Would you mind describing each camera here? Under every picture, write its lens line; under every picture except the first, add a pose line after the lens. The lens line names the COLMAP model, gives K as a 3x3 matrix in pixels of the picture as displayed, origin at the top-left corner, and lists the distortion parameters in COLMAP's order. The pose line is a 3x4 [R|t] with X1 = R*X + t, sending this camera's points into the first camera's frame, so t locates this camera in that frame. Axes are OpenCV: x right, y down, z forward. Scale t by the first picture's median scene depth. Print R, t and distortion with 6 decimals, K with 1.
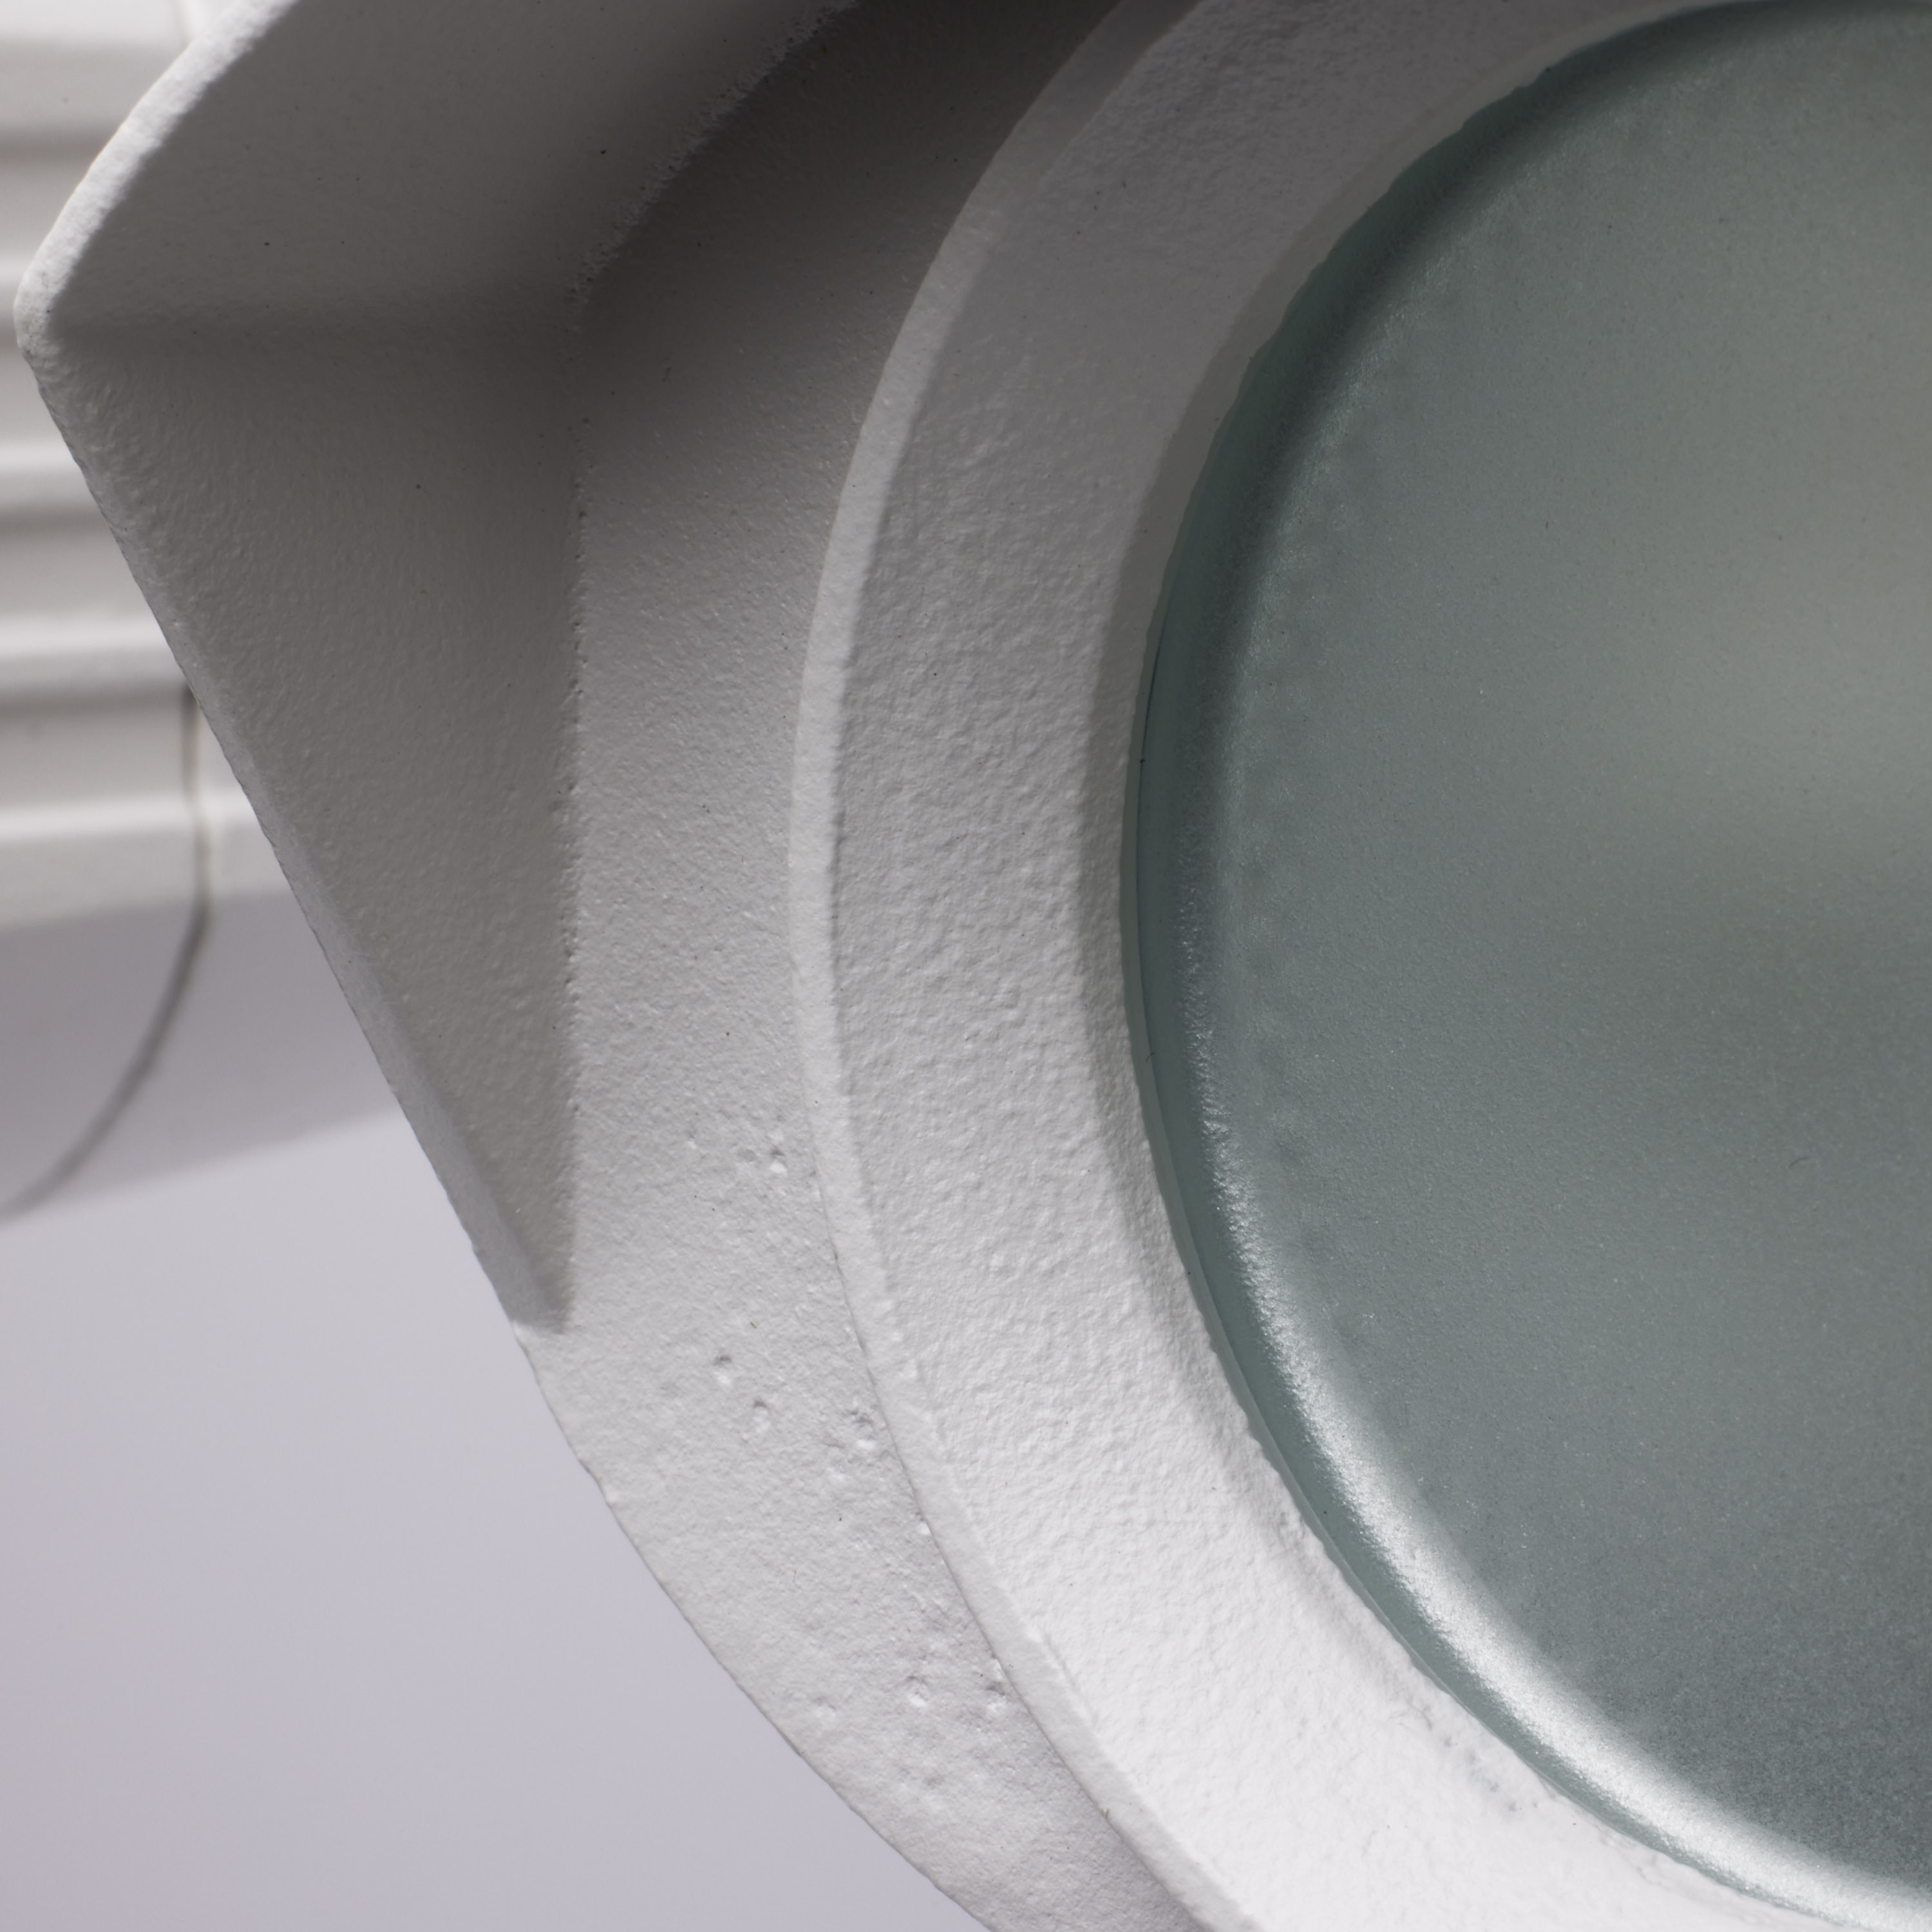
lens RADIAL K [[9185.6, 0, 1161.0], [0, 9185.6, 561.4], [0, 0, 1]] dist [0.599637, -6.214496]
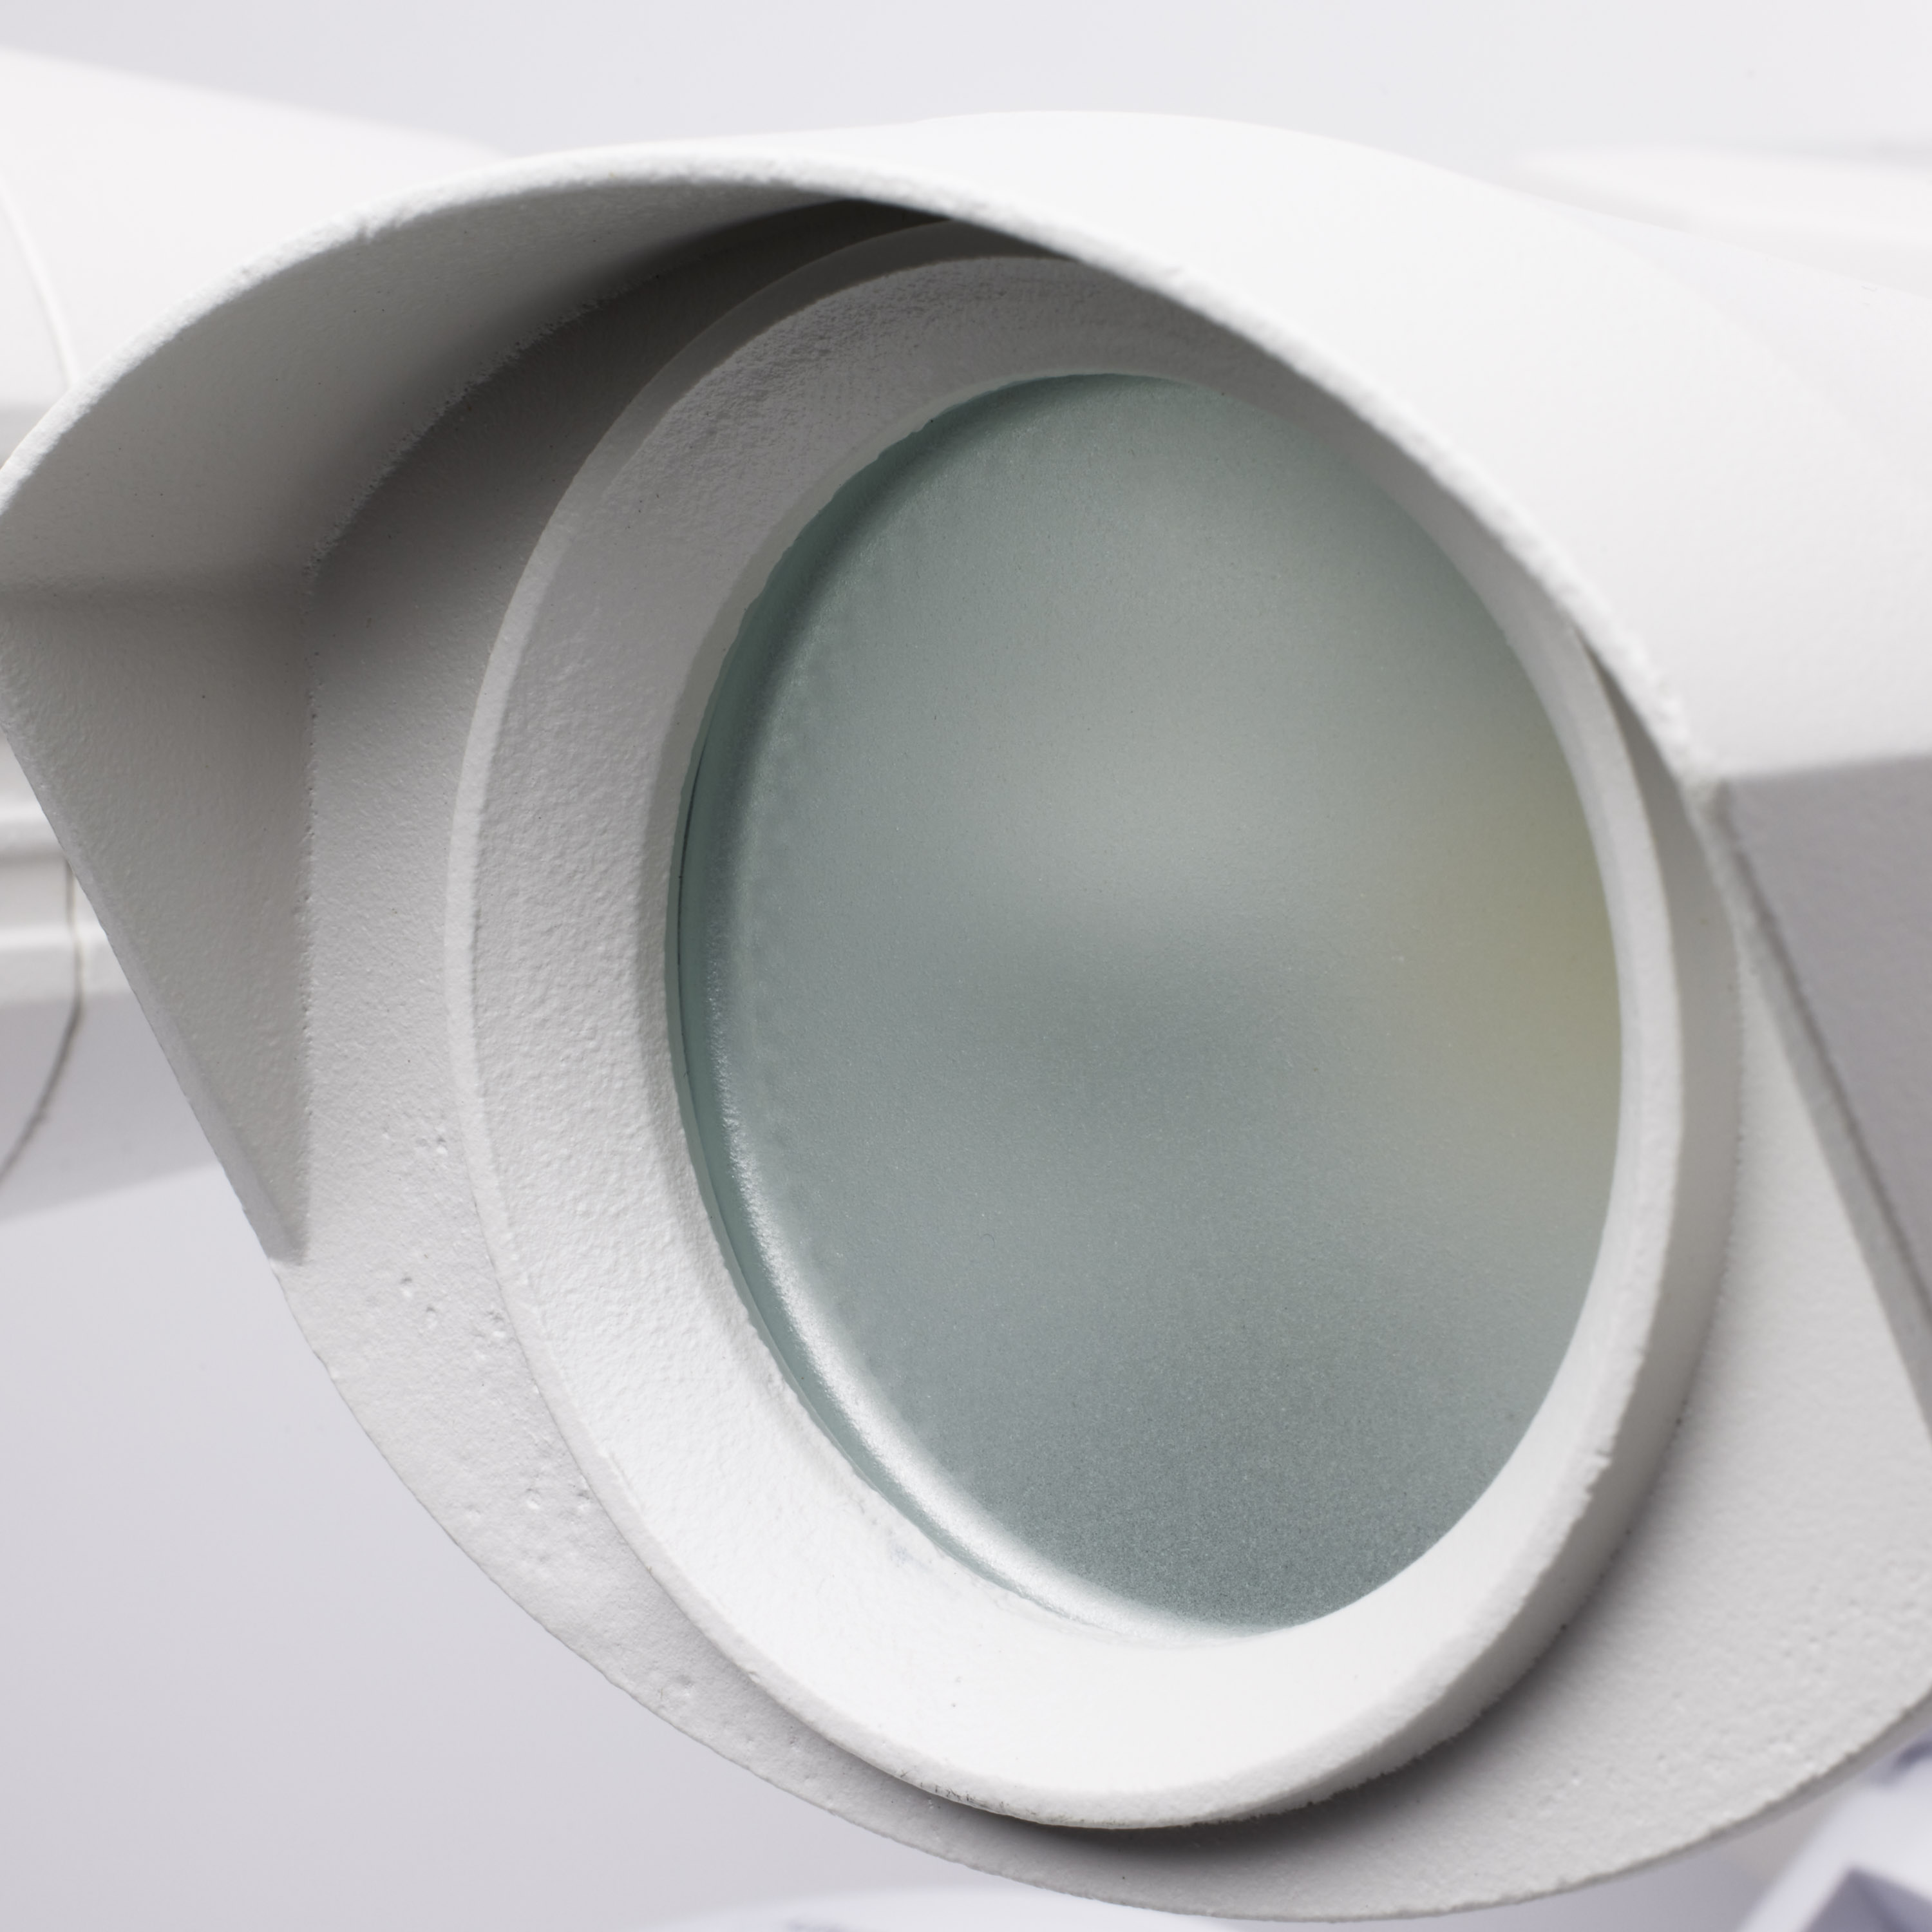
lens RADIAL K [[8463.1, 0, 811.7], [0, 8463.1, 488.5], [0, 0, 1]] dist [0.692562, -8.634031]
pose [[0.999555, -0.002497, -0.029713, 0.061758], [0.001224, 0.999083, -0.042790, 0.017756], [0.029792, 0.042735, 0.998642, -0.398653]]
